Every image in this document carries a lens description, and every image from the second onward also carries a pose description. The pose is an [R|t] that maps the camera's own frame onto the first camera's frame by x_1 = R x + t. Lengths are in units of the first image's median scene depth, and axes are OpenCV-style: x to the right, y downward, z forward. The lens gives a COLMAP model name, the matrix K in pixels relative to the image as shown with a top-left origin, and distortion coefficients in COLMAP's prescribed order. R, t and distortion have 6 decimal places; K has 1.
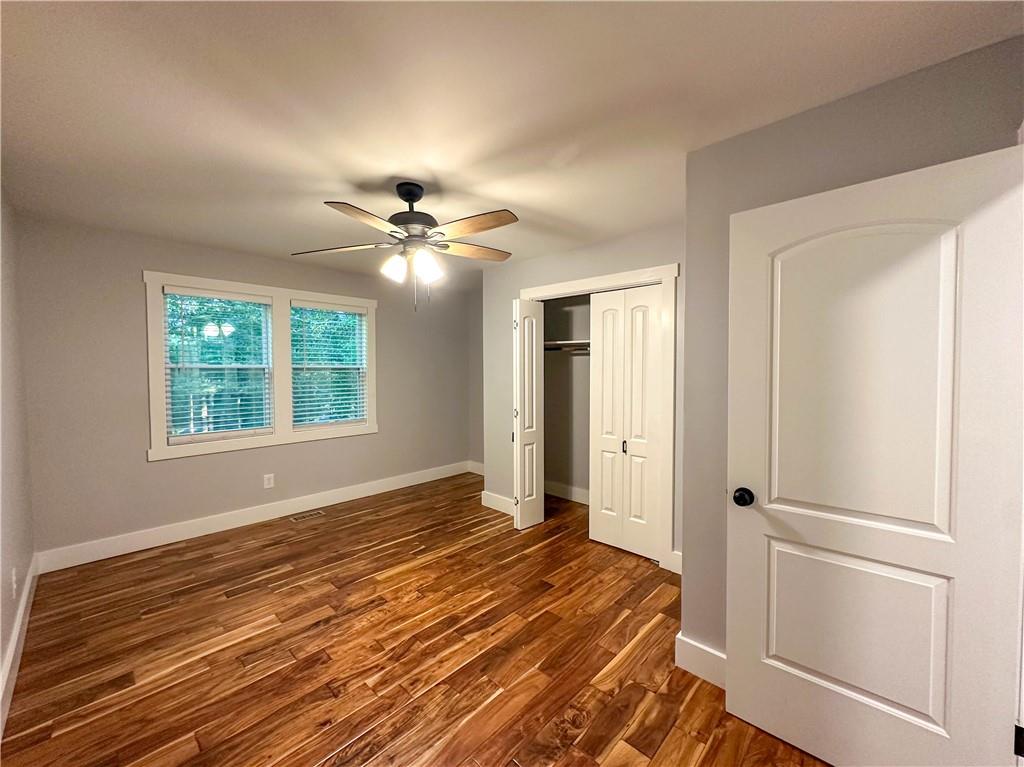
lens RADIAL K [[408.7, 0, 514.4], [0, 408.7, 375.6], [0, 0, 1]] dist [-0.001963, -0.000635]
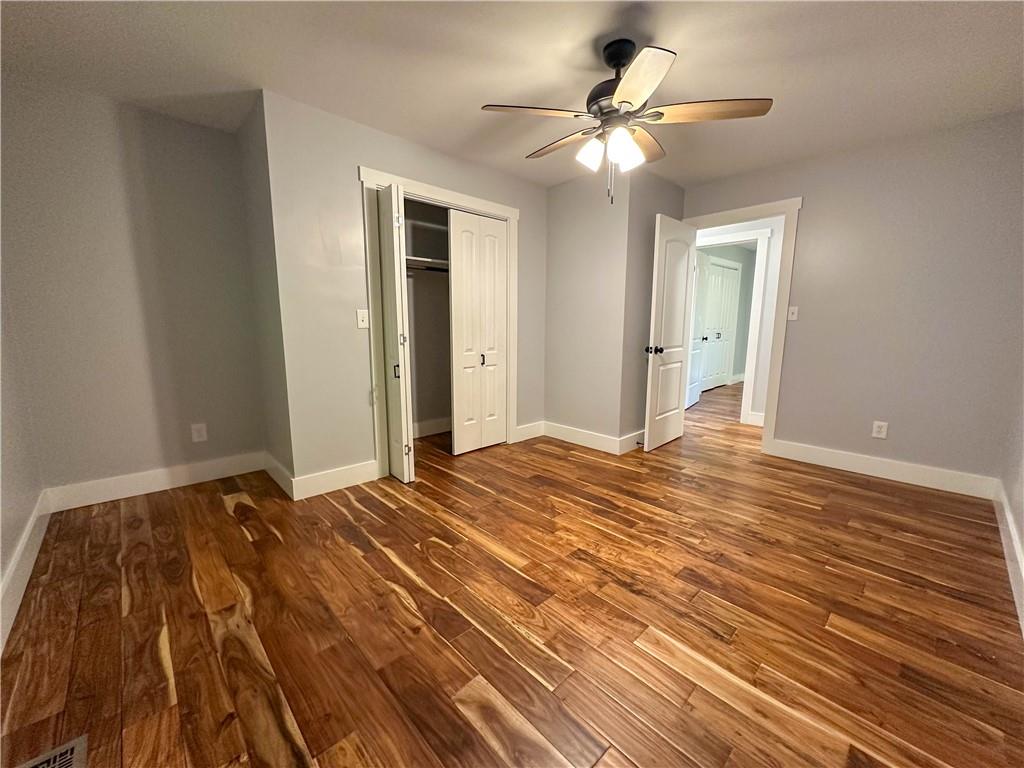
lens RADIAL K [[408.7, 0, 509.5], [0, 408.7, 386.4], [0, 0, 1]] dist [-0.001963, -0.000635]
pose [[0.055194, -0.155684, 0.986264, -0.987641], [0.011911, 0.987802, 0.155260, 0.082322], [-0.998405, 0.003178, 0.056375, 0.985394]]
